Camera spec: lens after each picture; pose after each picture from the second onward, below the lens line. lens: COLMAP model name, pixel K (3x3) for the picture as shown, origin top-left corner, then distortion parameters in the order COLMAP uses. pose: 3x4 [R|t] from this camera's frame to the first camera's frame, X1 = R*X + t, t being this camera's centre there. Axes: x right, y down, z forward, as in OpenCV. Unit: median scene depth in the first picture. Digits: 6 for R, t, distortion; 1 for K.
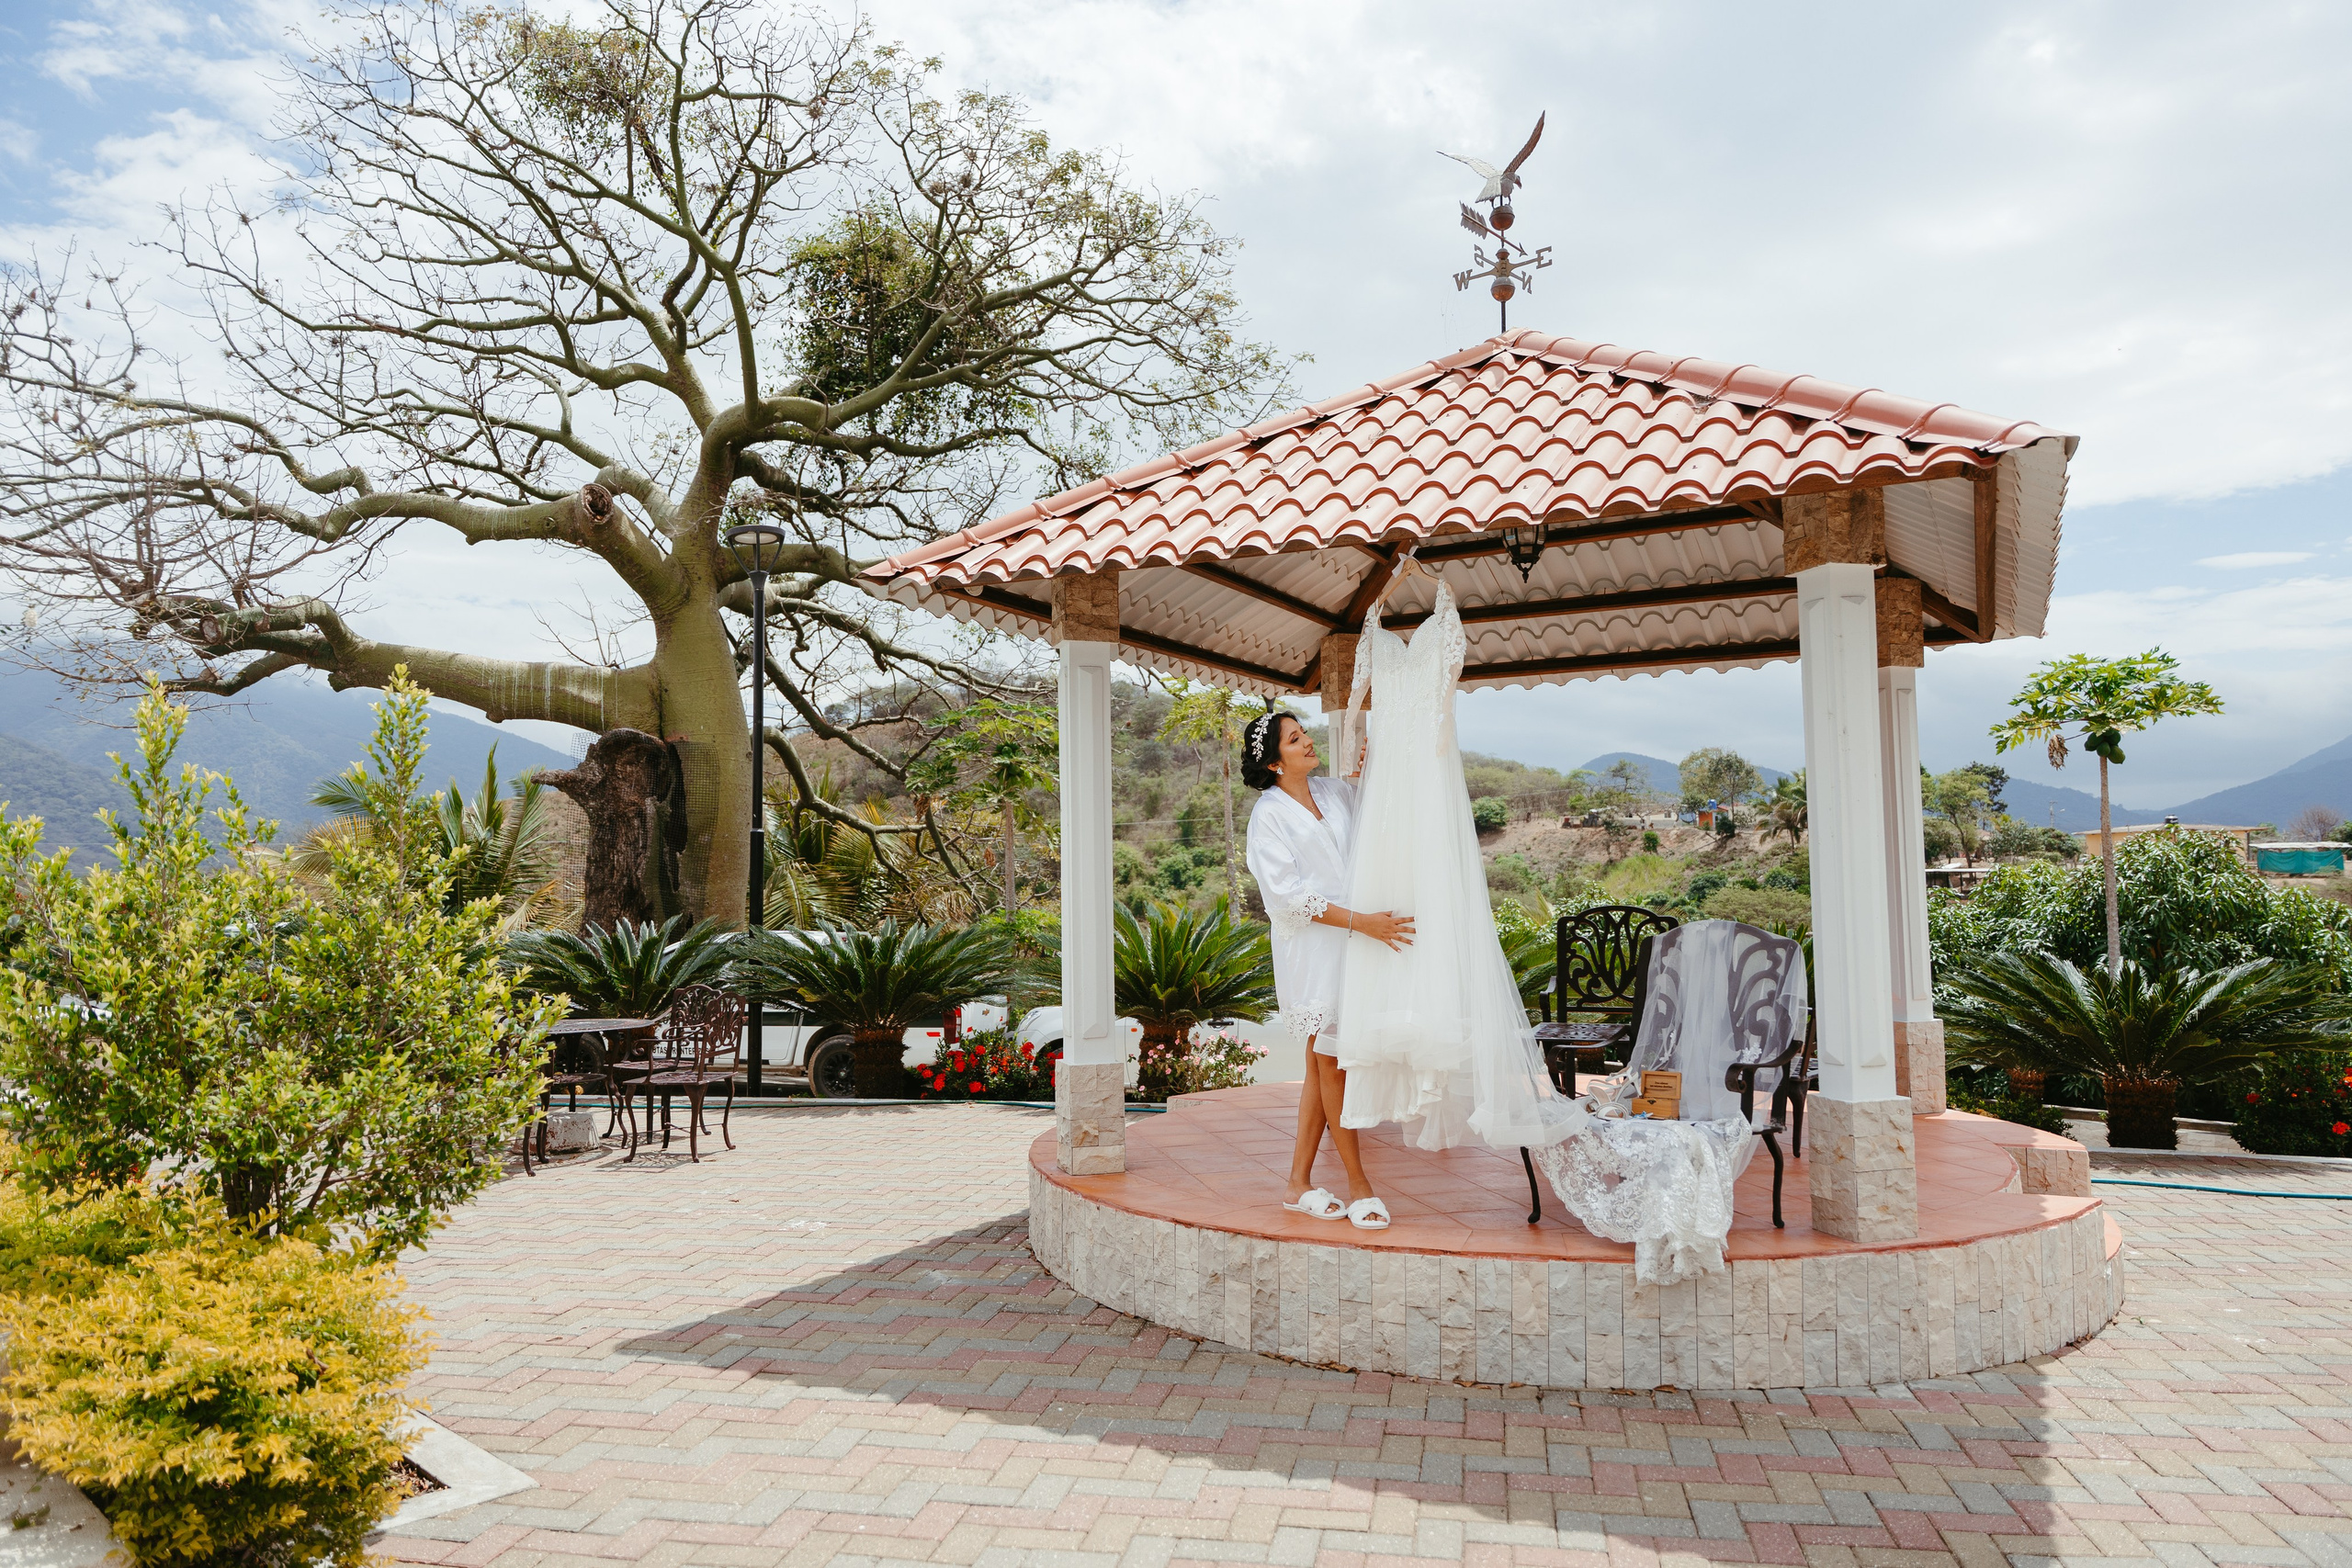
lens RADIAL K [[1541.2, 0, 1183.4], [0, 1541.2, 801.9], [0, 0, 1]] dist [-0.002050, -0.003189]
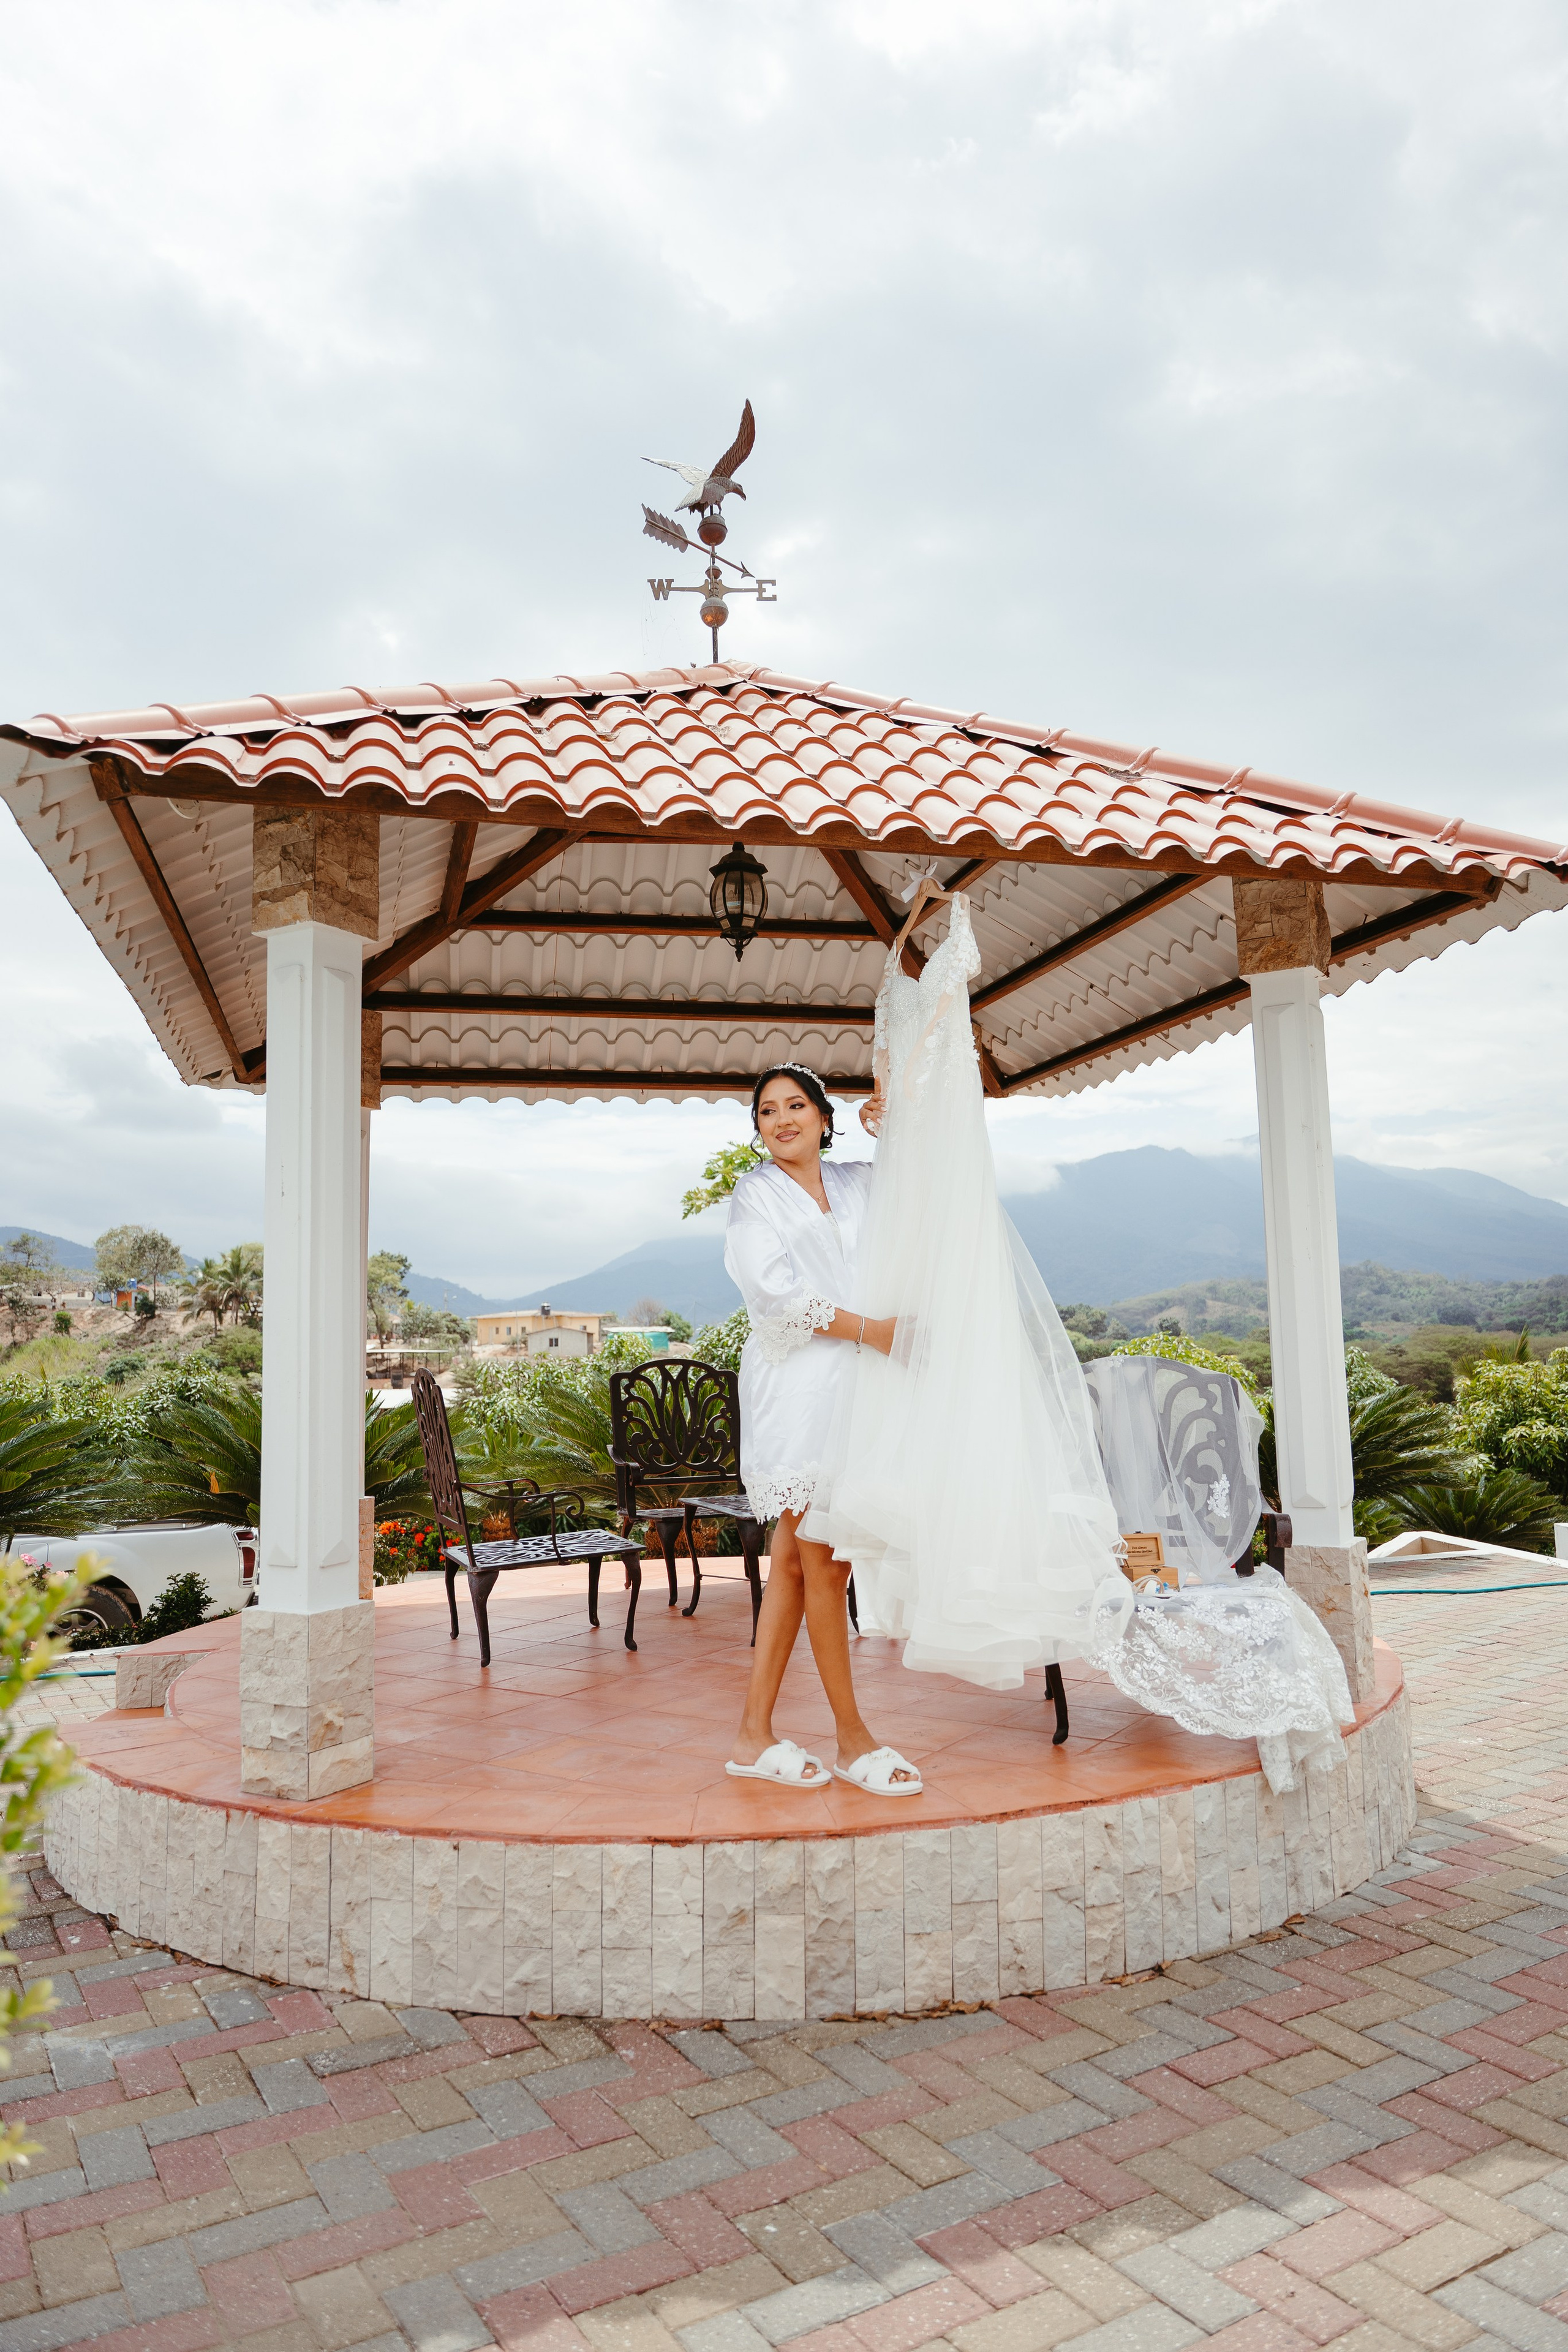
lens RADIAL K [[1550.4, 0, 784.0], [0, 1550.4, 1176.0], [0, 0, 1]] dist [0.000761, -0.002433]
pose [[0.738759, 0.070912, 0.670228, -0.138525], [-0.024053, 0.996590, -0.078929, 0.016935], [-0.673540, 0.042189, 0.737946, 0.163794]]
